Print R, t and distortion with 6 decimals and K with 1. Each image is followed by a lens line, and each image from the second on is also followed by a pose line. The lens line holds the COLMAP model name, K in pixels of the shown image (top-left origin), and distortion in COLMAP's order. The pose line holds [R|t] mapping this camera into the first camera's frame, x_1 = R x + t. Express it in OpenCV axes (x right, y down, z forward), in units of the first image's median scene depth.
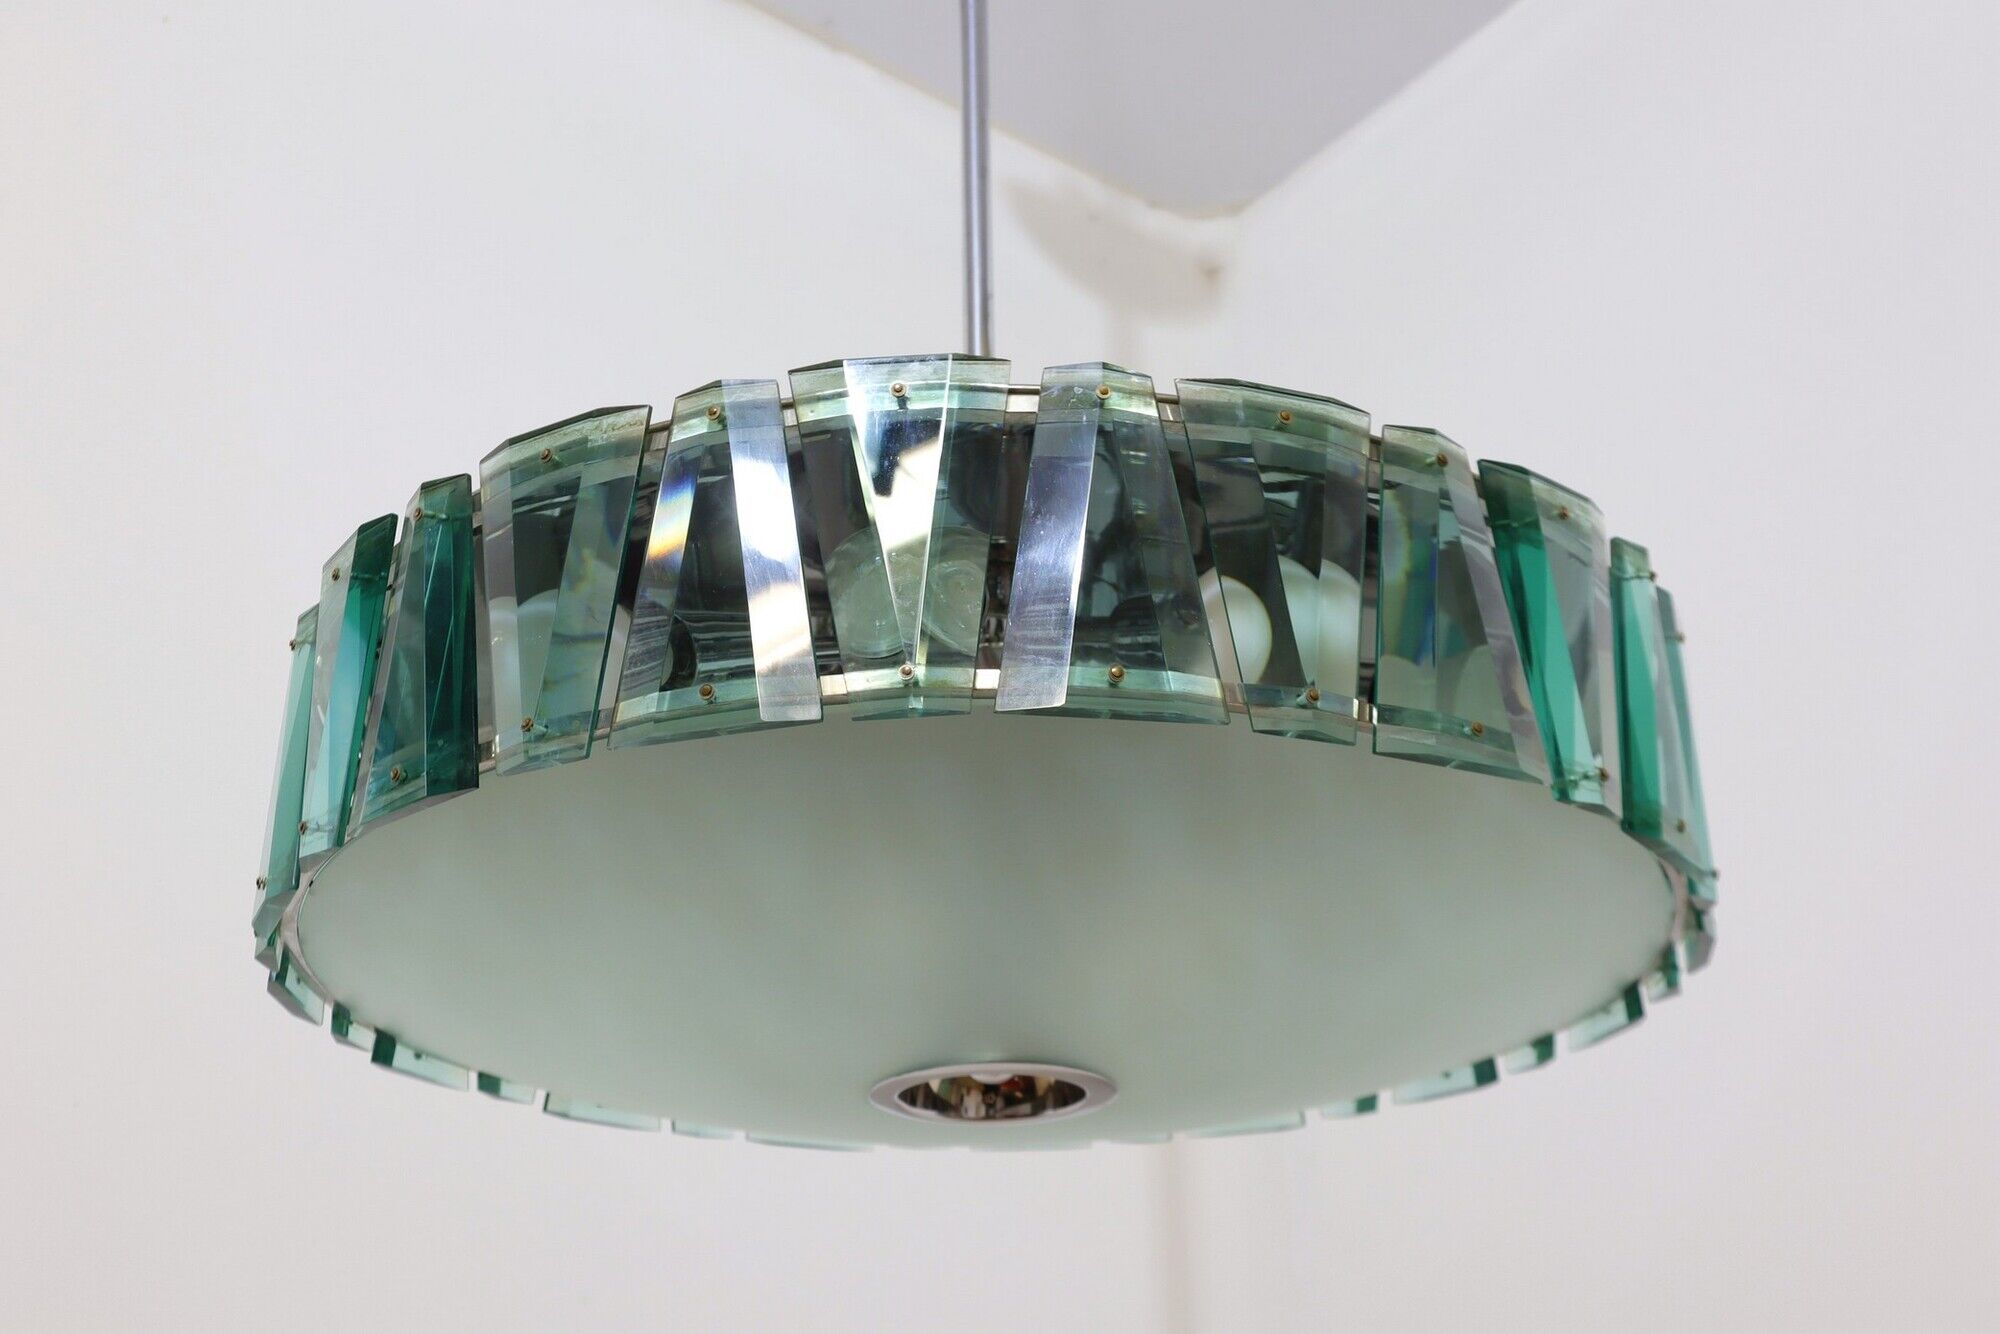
lens RADIAL K [[2081.6, 0, 1000.0], [0, 2081.6, 667.0], [0, 0, 1]] dist [-0.069599, 0.002519]
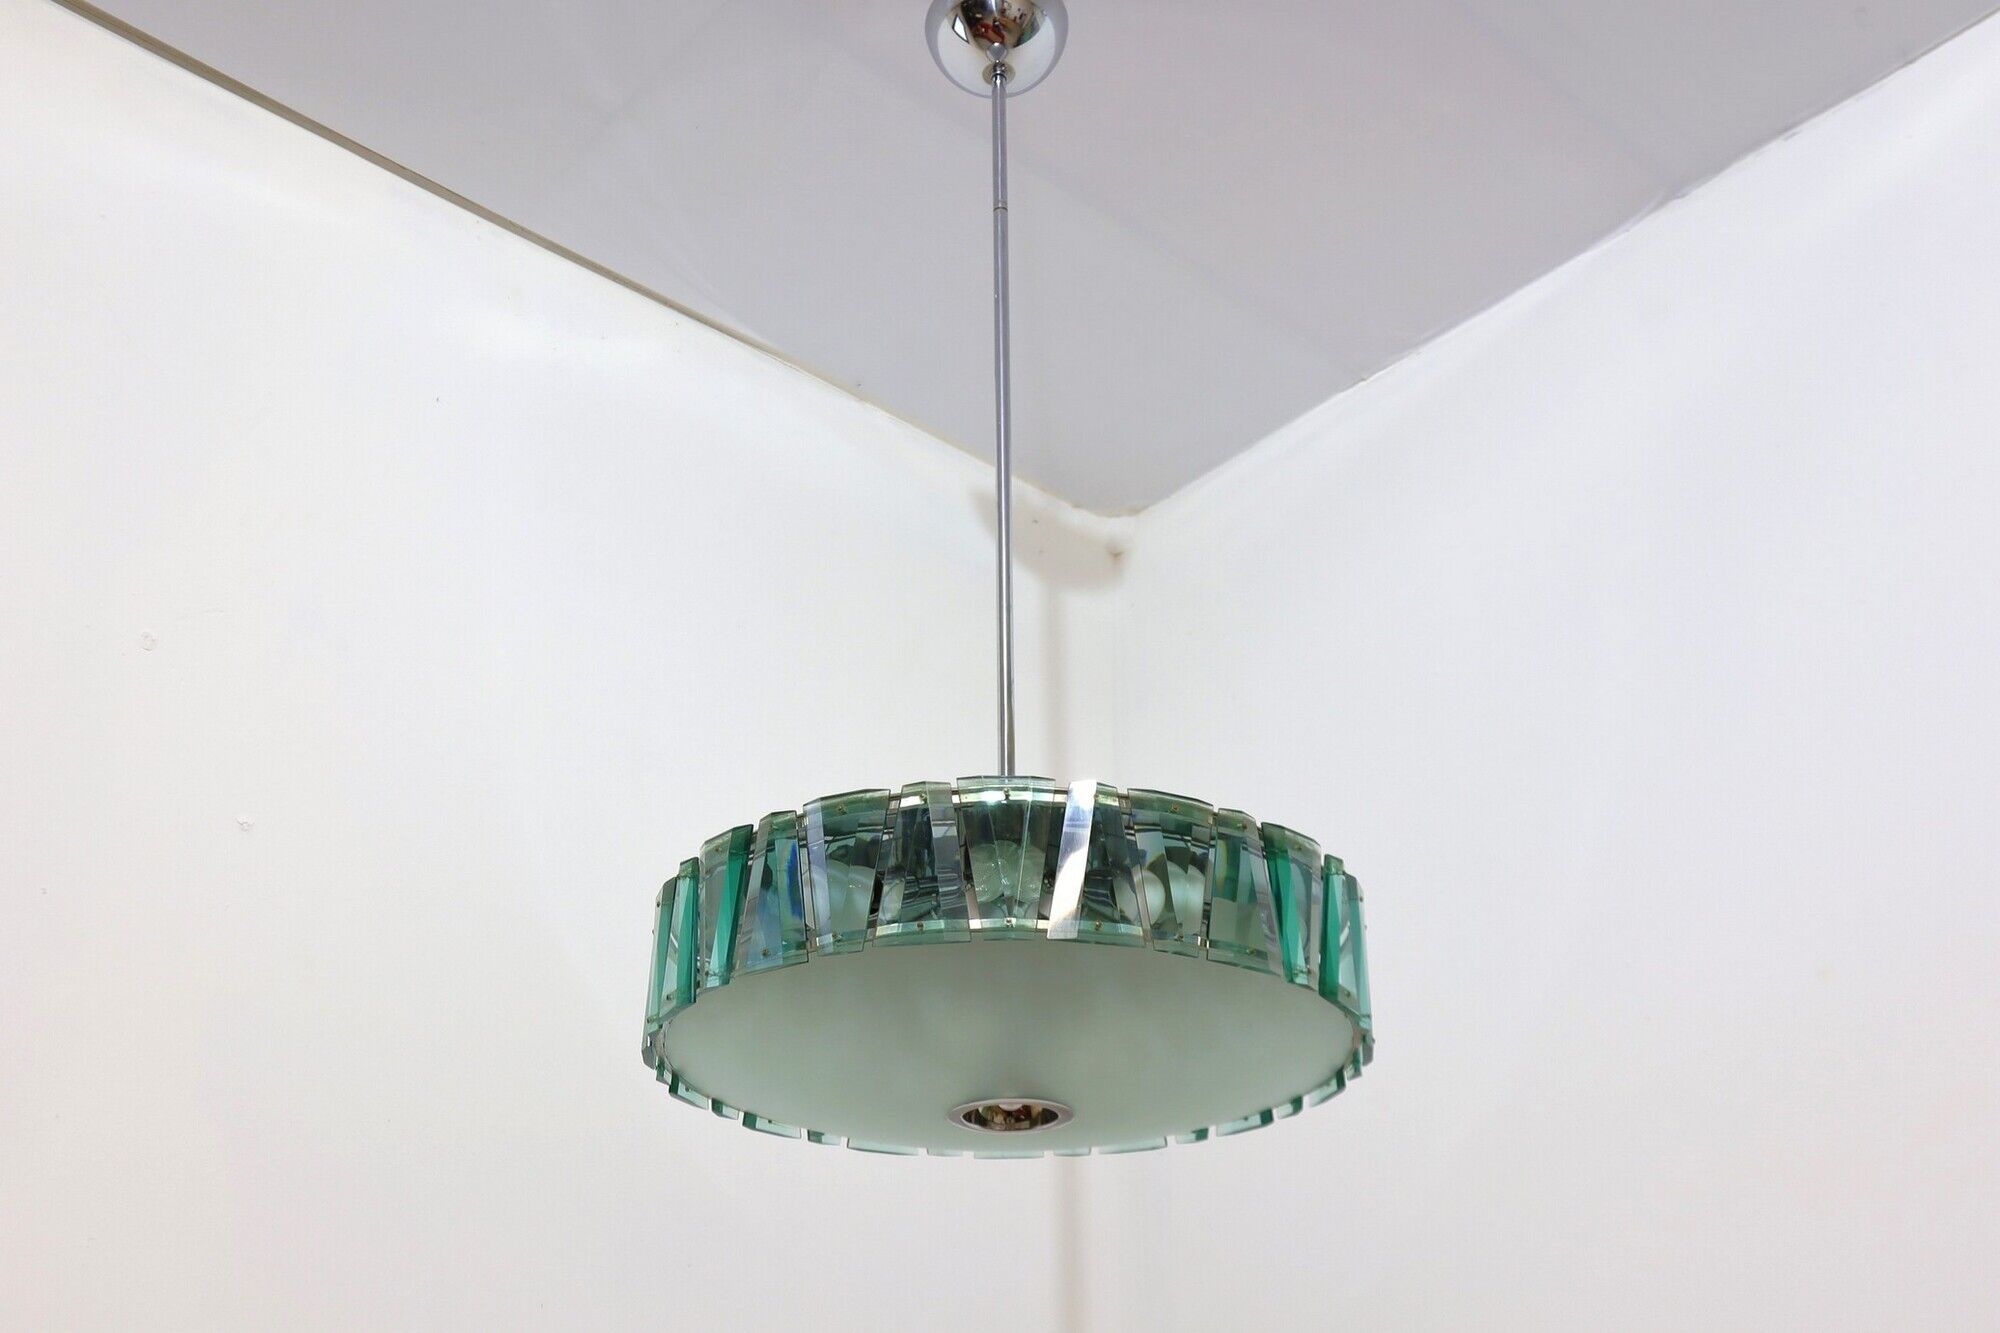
lens RADIAL K [[1996.8, 0, 1000.0], [0, 1996.8, 666.5], [0, 0, 1]] dist [-0.020645, -0.013044]
pose [[0.997229, 0.043454, 0.060386, -0.160494], [-0.040426, 0.997906, -0.050500, -0.133476], [-0.062454, 0.047918, 0.996897, -0.985703]]
